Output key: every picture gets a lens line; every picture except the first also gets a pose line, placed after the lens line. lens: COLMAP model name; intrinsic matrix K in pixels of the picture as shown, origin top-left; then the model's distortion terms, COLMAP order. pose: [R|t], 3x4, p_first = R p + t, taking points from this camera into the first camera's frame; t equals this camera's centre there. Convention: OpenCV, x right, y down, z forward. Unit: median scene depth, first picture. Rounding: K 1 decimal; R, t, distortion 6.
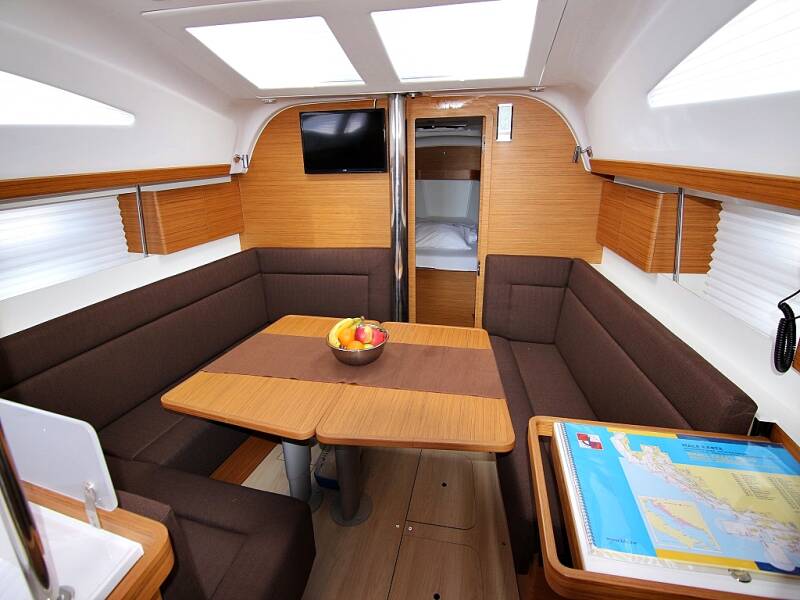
lens RADIAL K [[394.0, 0, 414.1], [0, 394.0, 263.3], [0, 0, 1]] dist [0.000632, -0.015743]
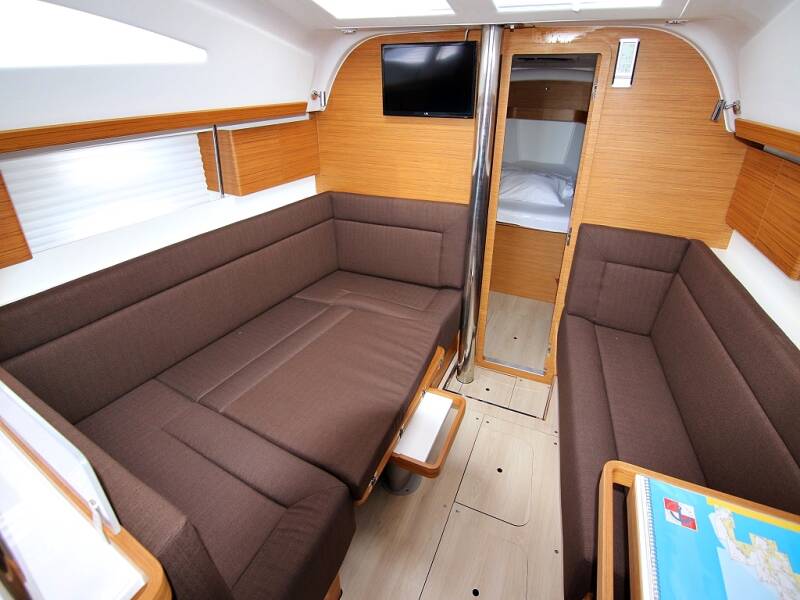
lens RADIAL K [[399.8, 0, 425.1], [0, 399.8, 246.9], [0, 0, 1]] dist [-0.016903, -0.002712]
pose [[0.978521, 0.102886, -0.178639, 0.014705], [-0.078353, 0.987139, 0.139344, -0.071209], [0.190678, -0.122354, 0.973998, 0.095489]]
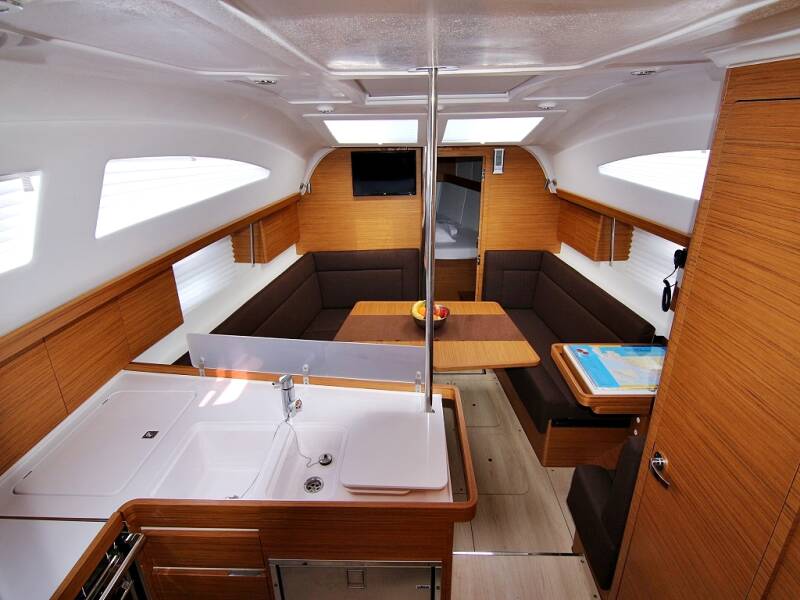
lens RADIAL K [[409.9, 0, 398.8], [0, 409.9, 251.9], [0, 0, 1]] dist [-0.003812, -0.000040]
pose [[0.985824, -0.048539, 0.160607, -0.402596], [0.042877, 0.998337, 0.038535, -0.095794], [-0.162211, -0.031103, 0.986266, -0.462784]]
